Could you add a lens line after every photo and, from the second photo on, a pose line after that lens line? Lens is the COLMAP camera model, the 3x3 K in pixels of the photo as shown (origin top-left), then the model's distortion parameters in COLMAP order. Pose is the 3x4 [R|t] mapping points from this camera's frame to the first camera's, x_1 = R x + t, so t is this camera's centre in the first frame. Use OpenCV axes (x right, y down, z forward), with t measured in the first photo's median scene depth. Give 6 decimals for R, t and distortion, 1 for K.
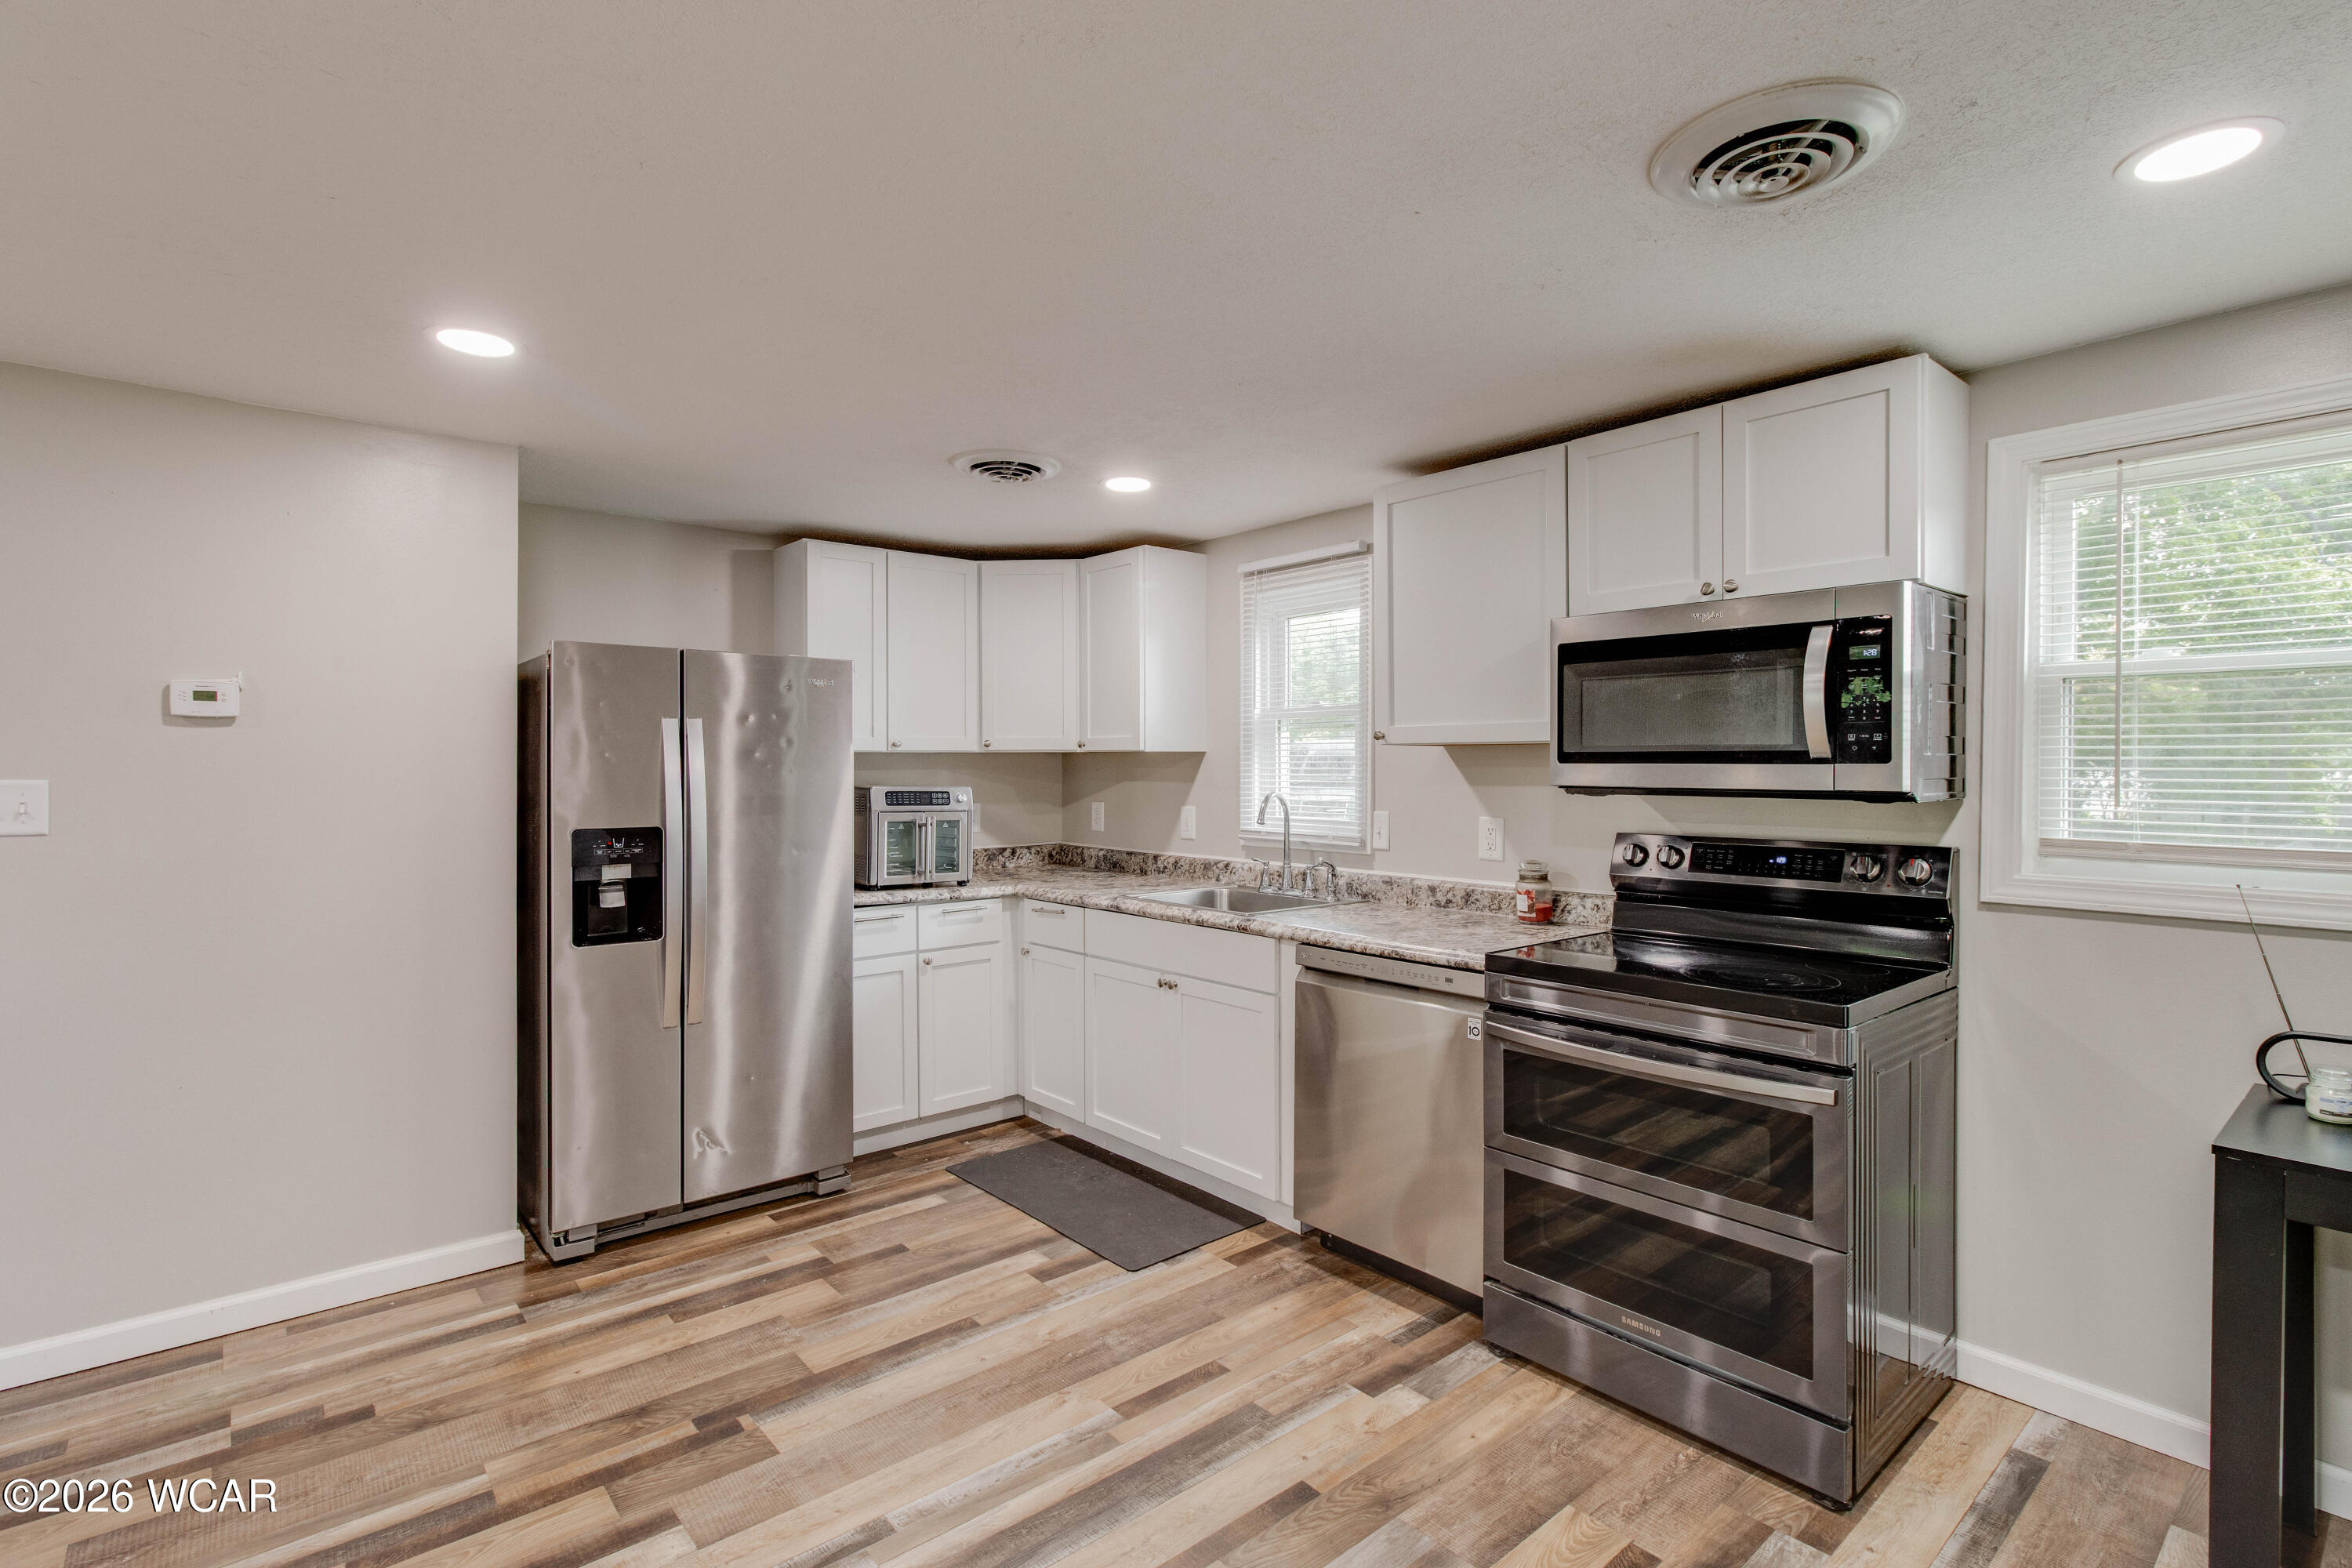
lens RADIAL K [[1103.8, 0, 1065.9], [0, 1103.8, 775.5], [0, 0, 1]] dist [0.004222, 0.003415]
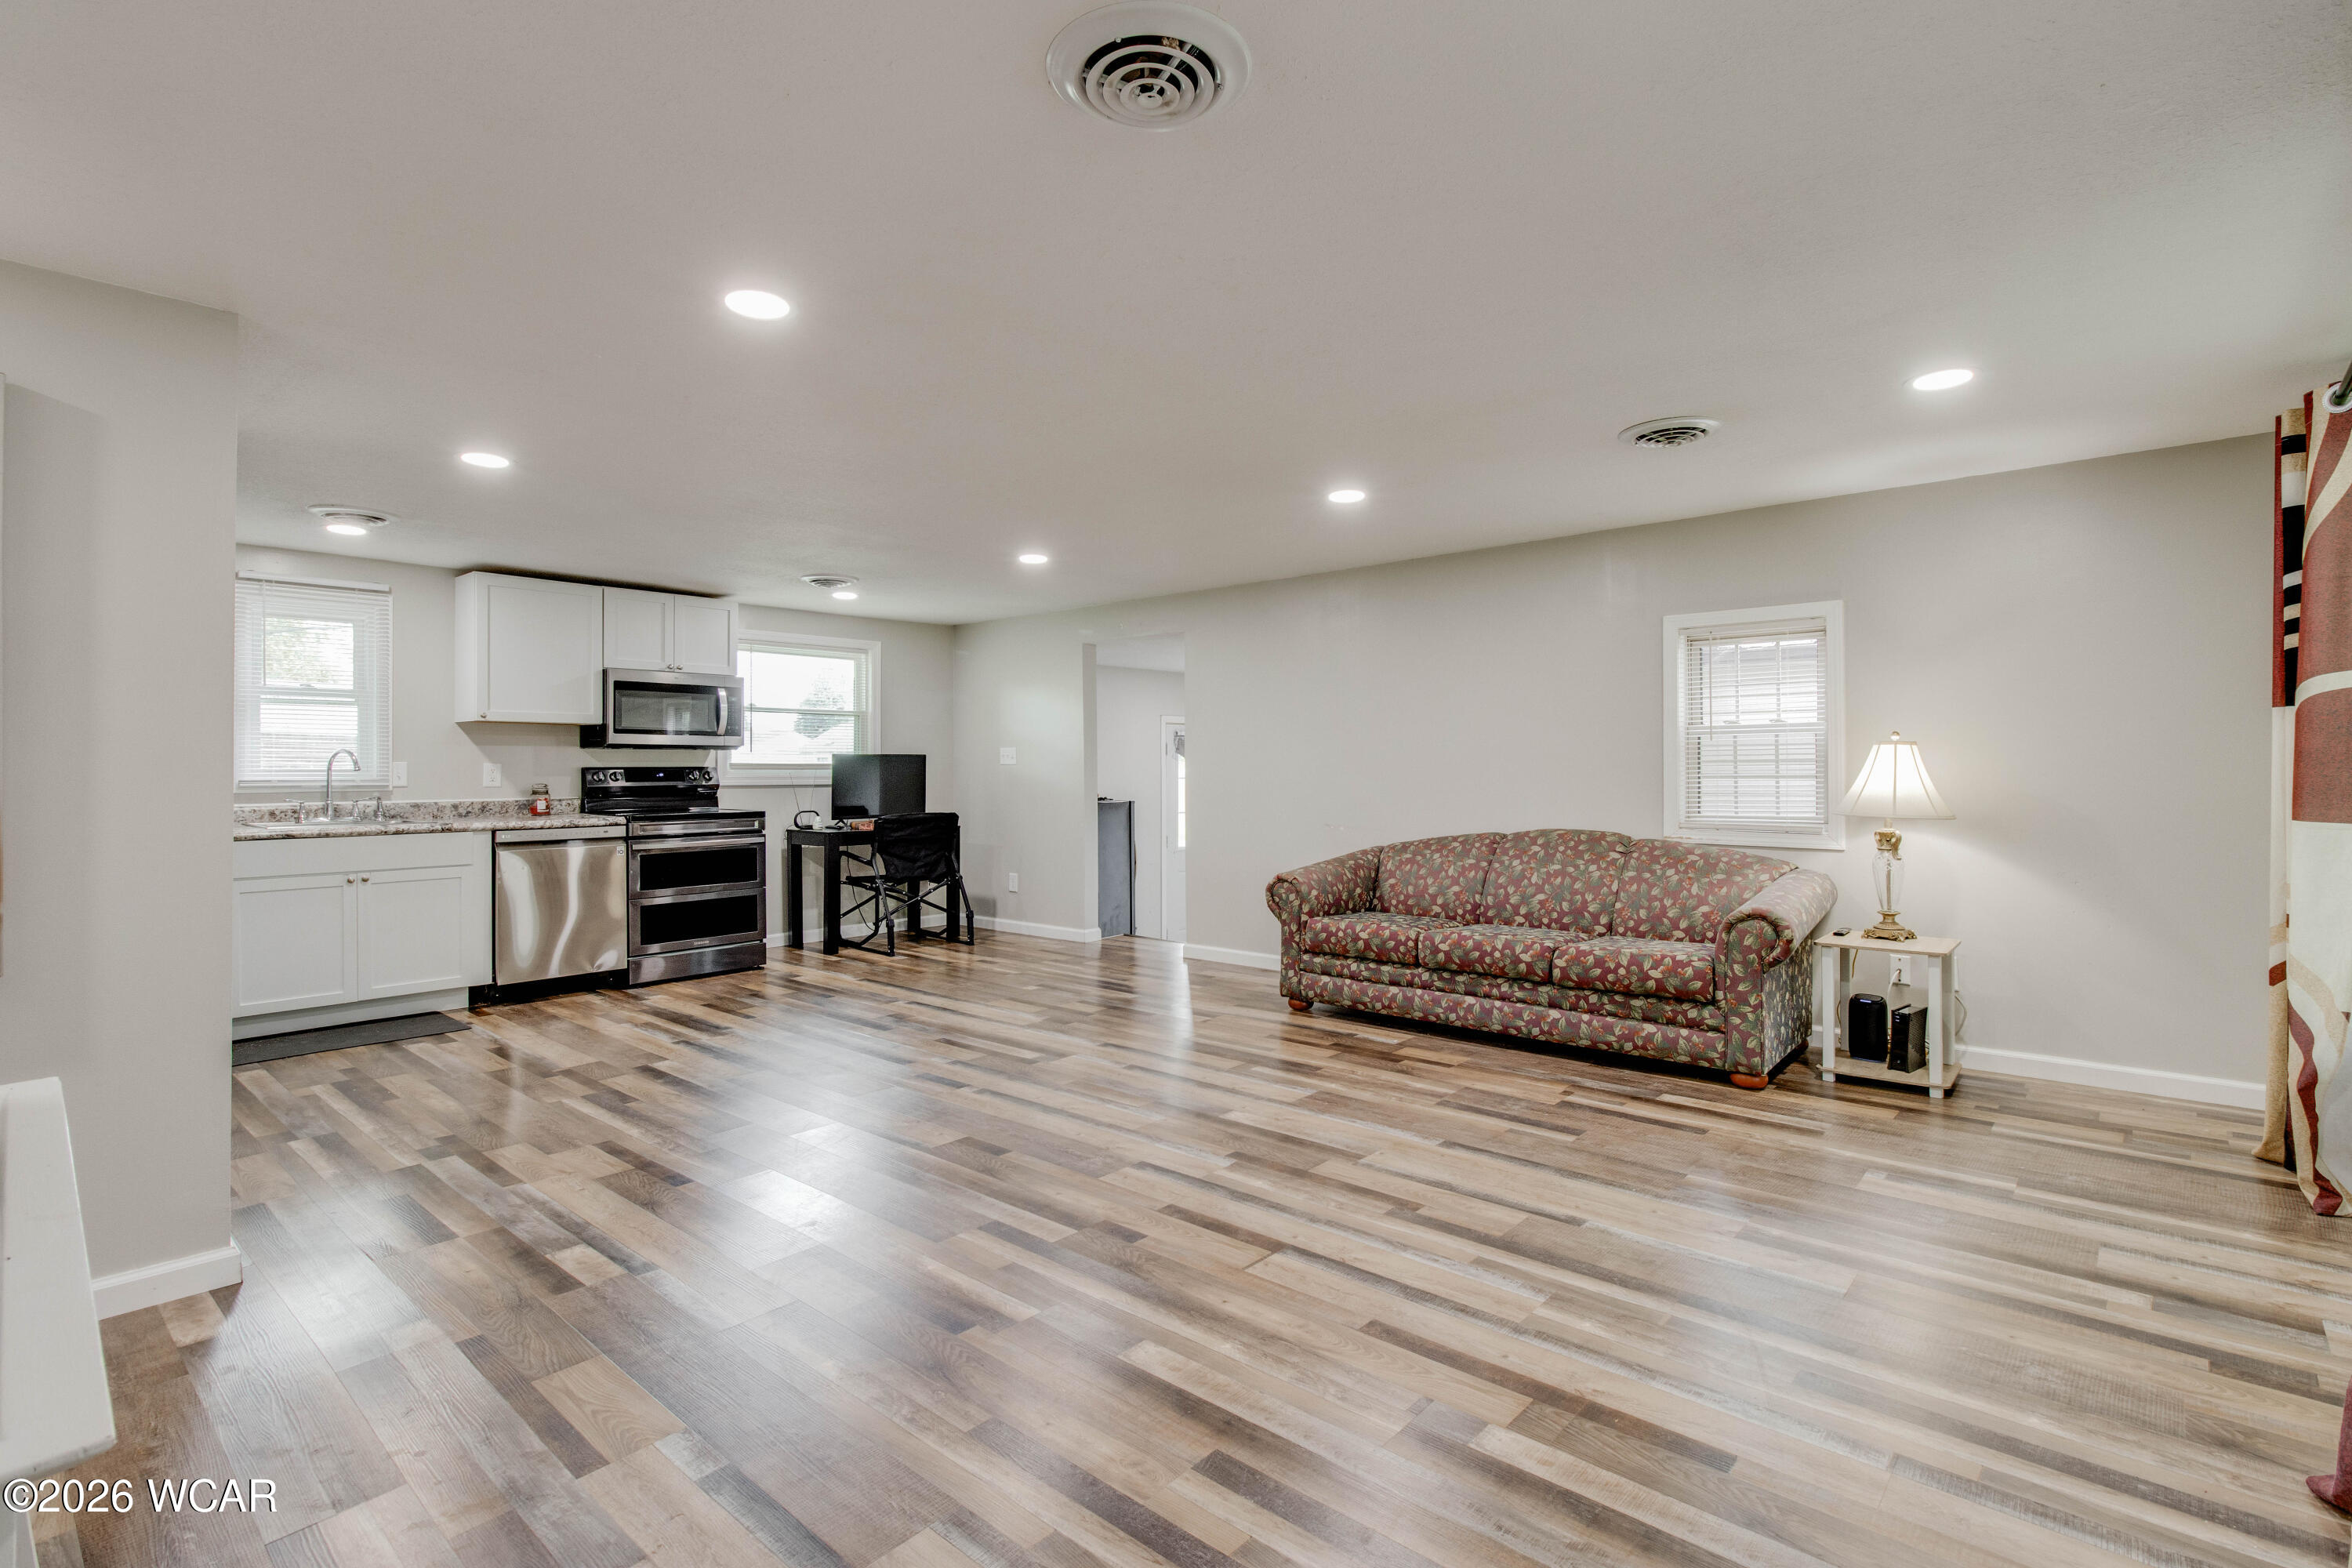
lens RADIAL K [[1103.8, 0, 1282.7], [0, 1103.8, 784.8], [0, 0, 1]] dist [0.004222, 0.003415]
pose [[-0.225249, -0.015566, 0.974177, -1.977254], [0.010953, 0.999769, 0.018508, 0.064264], [-0.974240, 0.014839, -0.225026, 0.184270]]
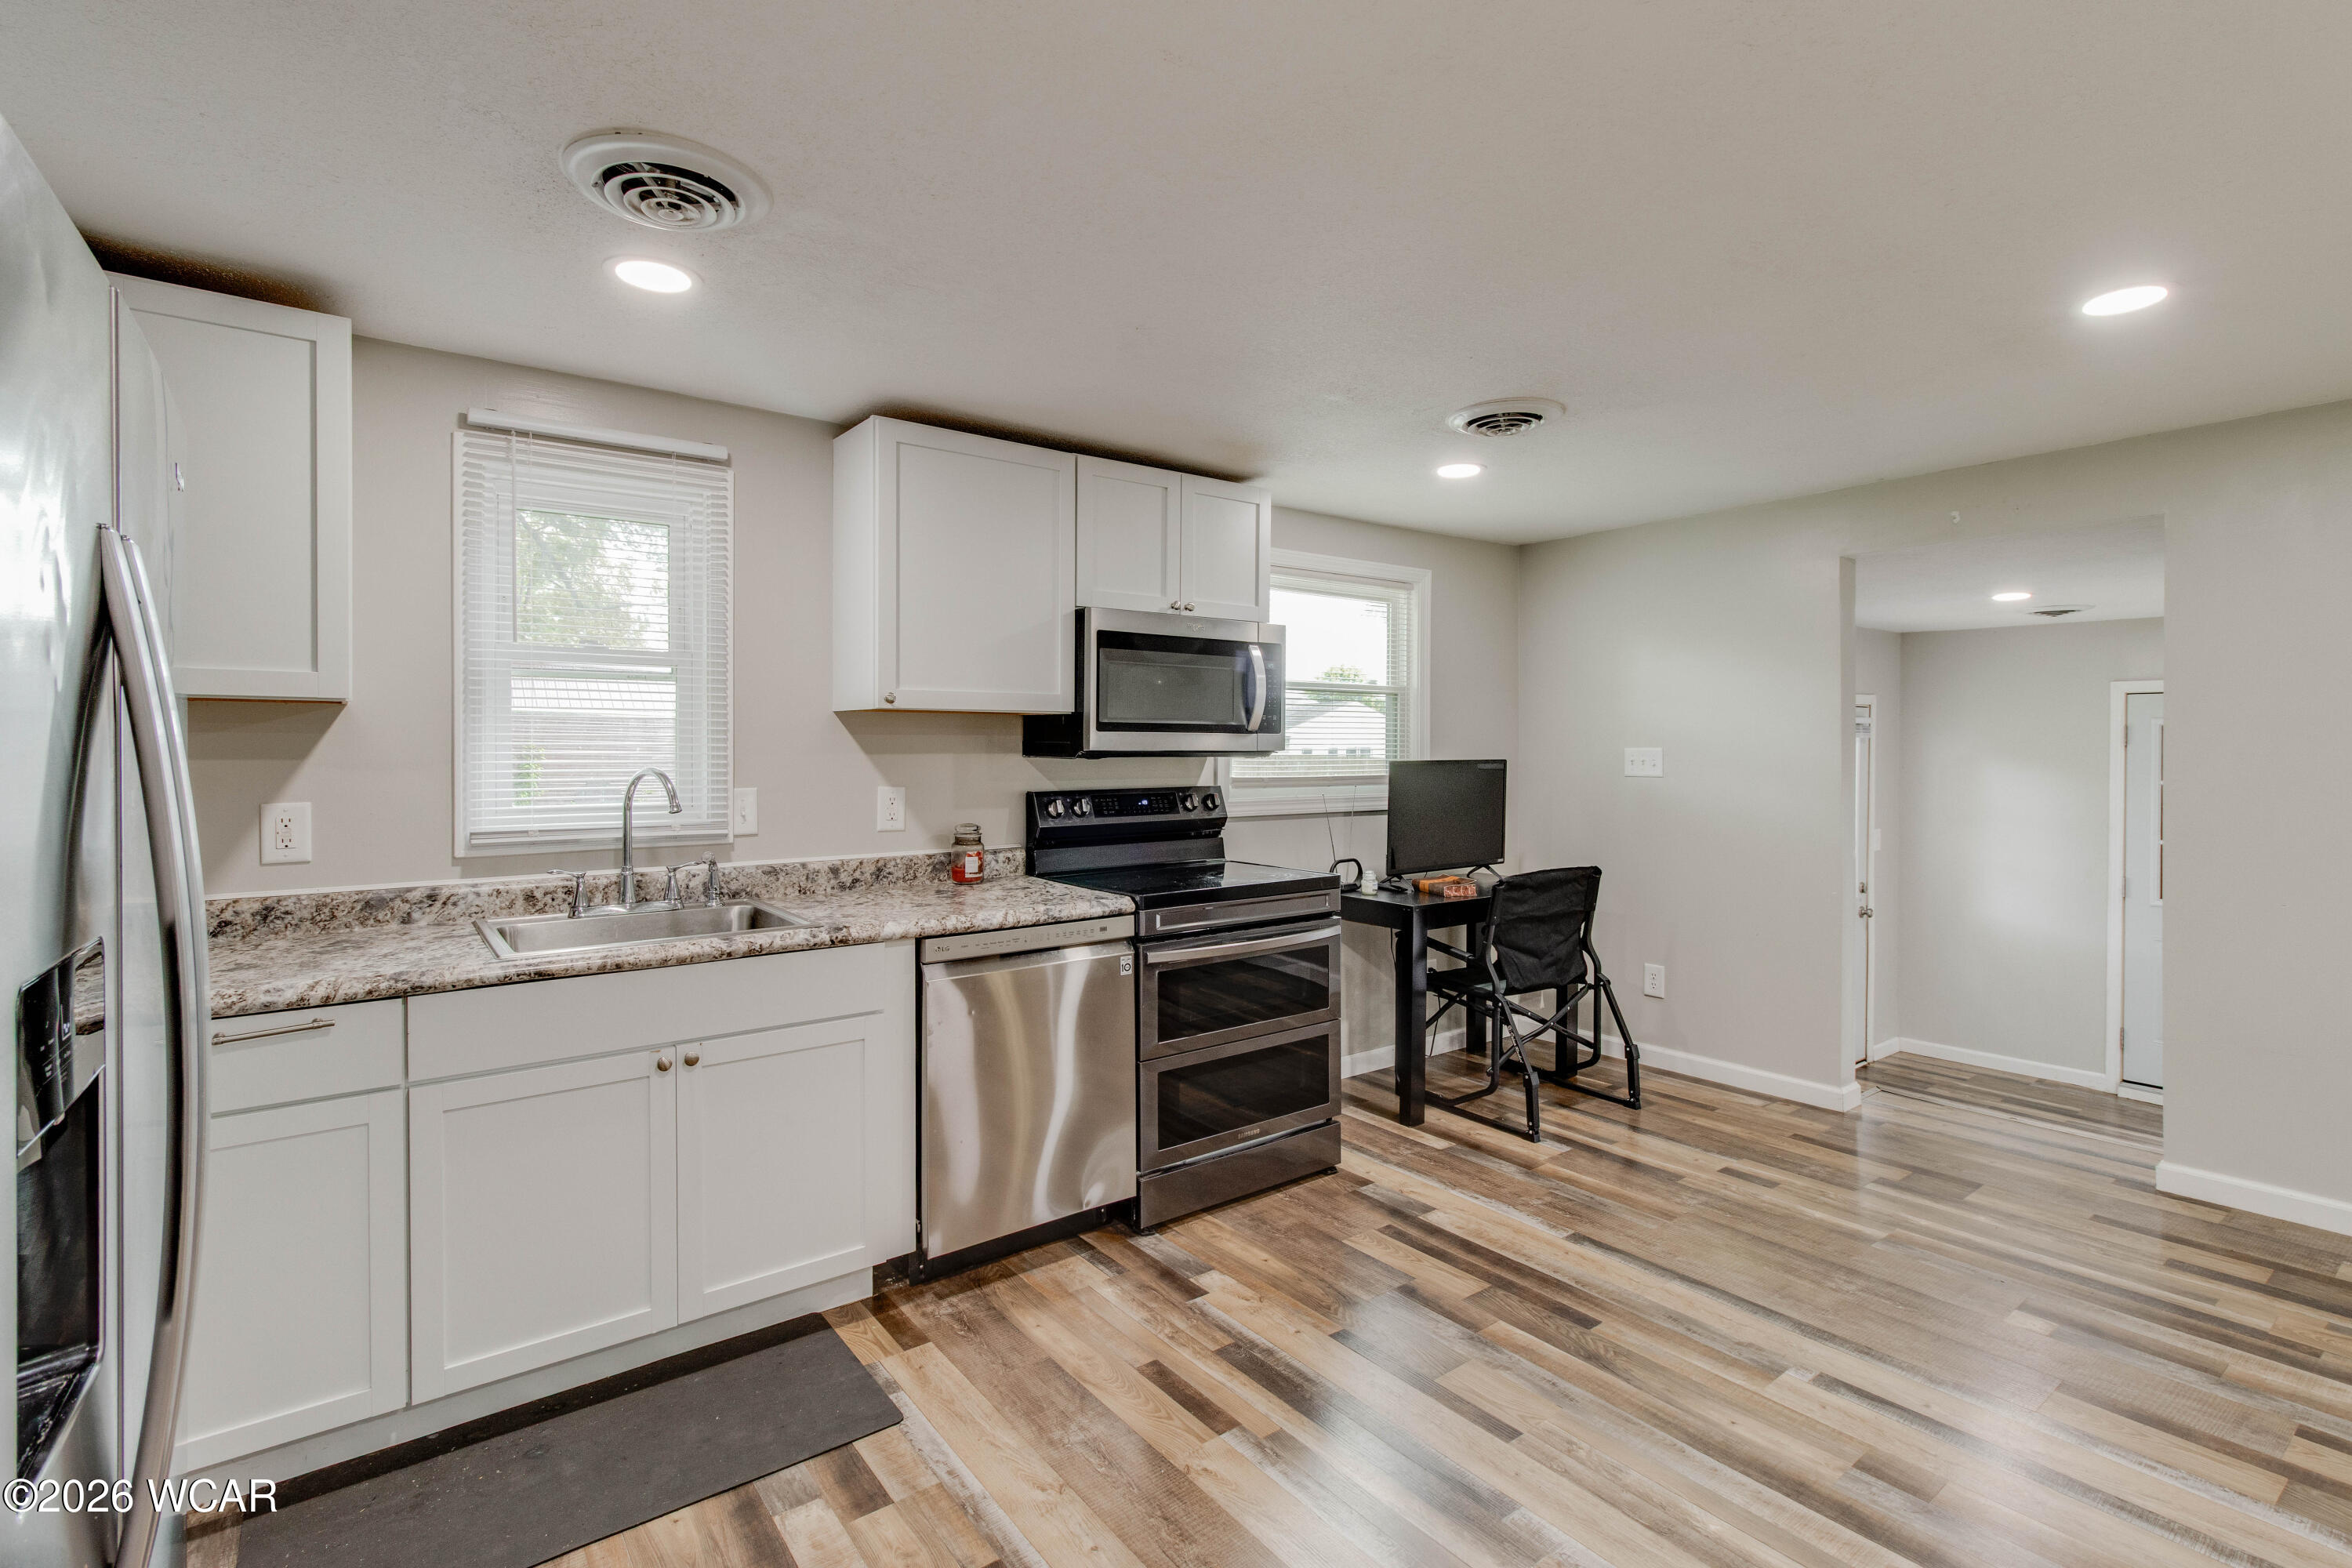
lens RADIAL K [[1103.8, 0, 1272.3], [0, 1103.8, 772.0], [0, 0, 1]] dist [0.004222, 0.003415]
pose [[-0.028158, -0.023454, 0.999328, -0.711908], [0.009723, 0.999671, 0.023736, 0.006027], [-0.999556, 0.010385, -0.027920, 0.825020]]
